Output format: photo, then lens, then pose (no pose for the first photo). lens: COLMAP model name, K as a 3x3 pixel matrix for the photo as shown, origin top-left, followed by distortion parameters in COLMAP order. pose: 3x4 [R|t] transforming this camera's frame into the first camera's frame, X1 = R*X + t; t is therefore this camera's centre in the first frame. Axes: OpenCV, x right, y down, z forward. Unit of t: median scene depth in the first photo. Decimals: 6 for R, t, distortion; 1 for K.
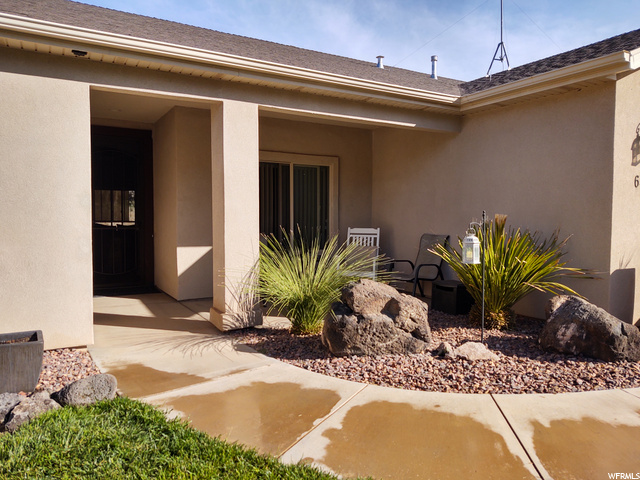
lens RADIAL K [[495.5, 0, 320.6], [0, 495.5, 240.2], [0, 0, 1]] dist [-0.017618, 0.006126]
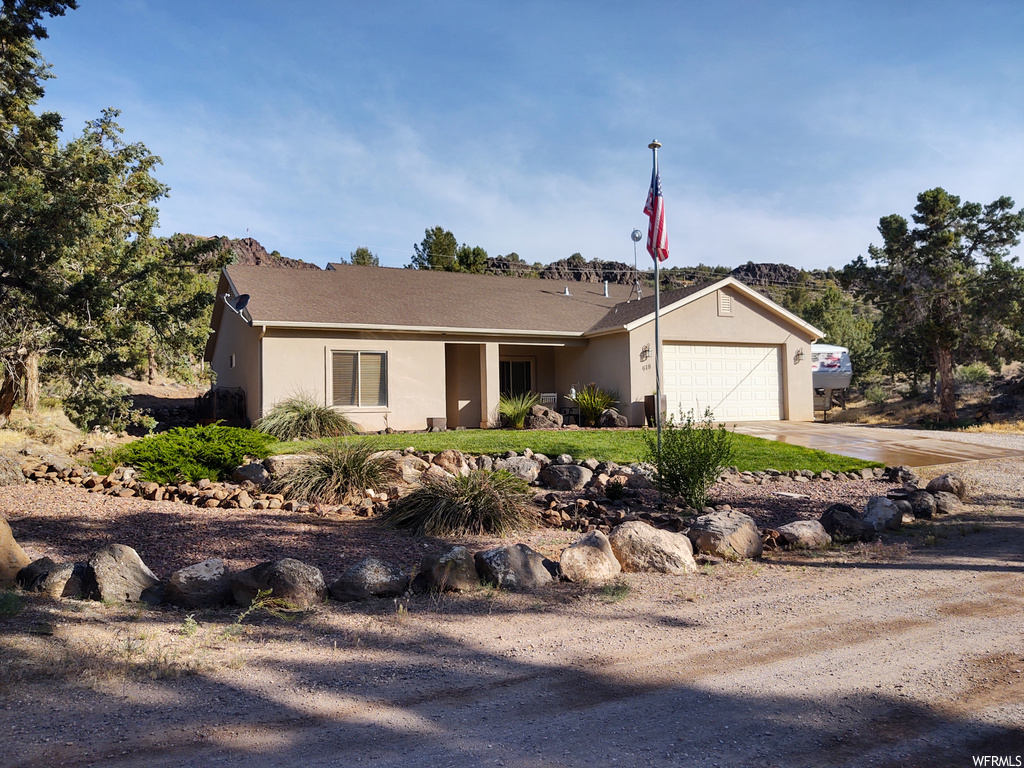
lens RADIAL K [[792.8, 0, 511.8], [0, 792.8, 383.8], [0, 0, 1]] dist [-0.017618, 0.006126]
pose [[0.997707, -0.023975, -0.063300, 0.210299], [0.019177, 0.996973, -0.075353, 0.270621], [0.064915, 0.073966, 0.995146, -3.251097]]
